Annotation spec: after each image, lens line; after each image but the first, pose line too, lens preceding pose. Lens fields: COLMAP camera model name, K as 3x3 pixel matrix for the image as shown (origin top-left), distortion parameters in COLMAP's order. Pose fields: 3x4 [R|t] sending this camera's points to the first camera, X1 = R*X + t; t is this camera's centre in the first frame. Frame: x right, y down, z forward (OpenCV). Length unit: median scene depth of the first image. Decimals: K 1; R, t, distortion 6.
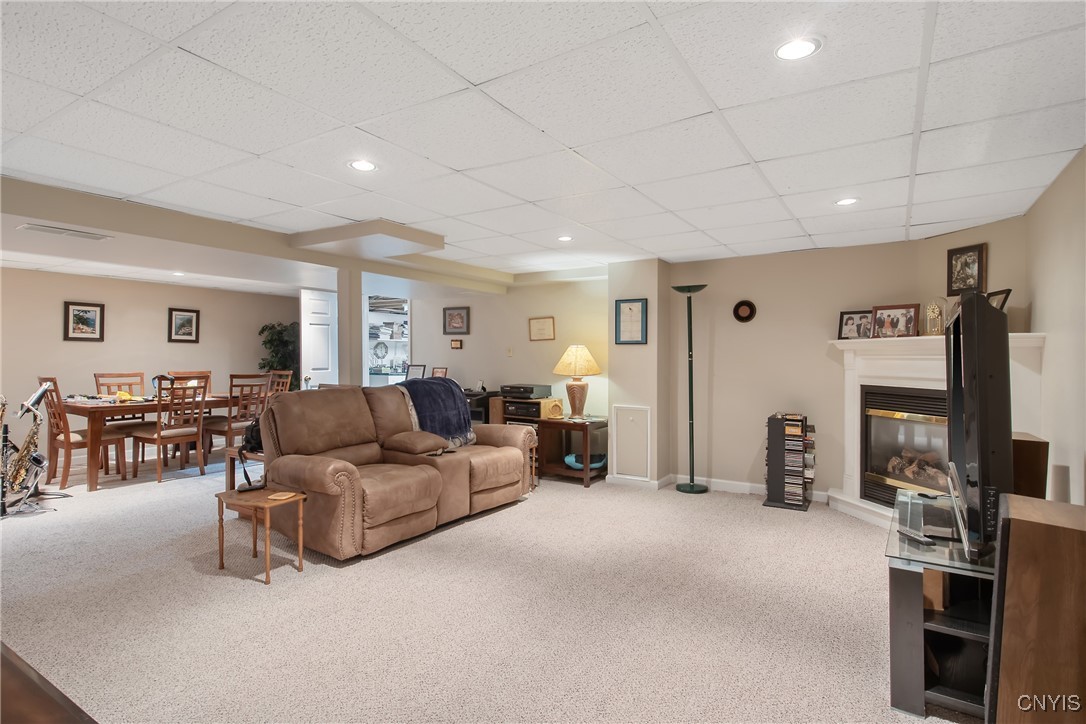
lens RADIAL K [[534.9, 0, 549.2], [0, 534.9, 358.2], [0, 0, 1]] dist [-0.003491, -0.000069]
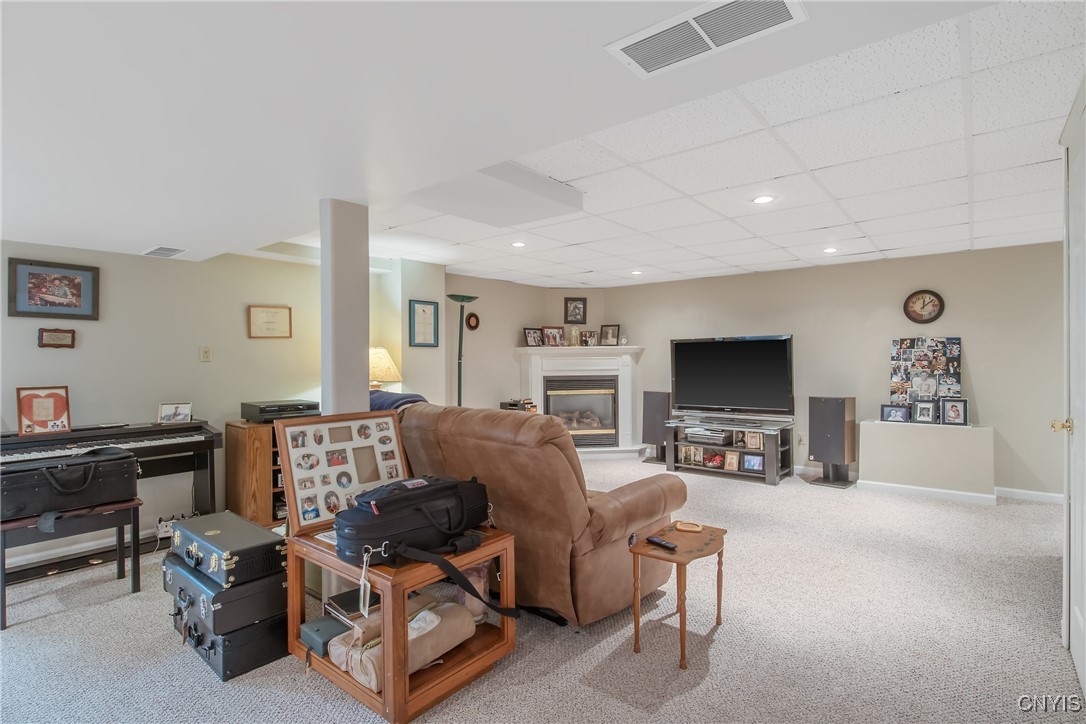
lens RADIAL K [[534.9, 0, 548.8], [0, 534.9, 358.4], [0, 0, 1]] dist [-0.003491, -0.000069]
pose [[0.130416, -0.005715, 0.991443, -0.803386], [0.008925, 0.999950, 0.004590, -0.007531], [-0.991419, 0.008250, 0.130461, 0.655410]]
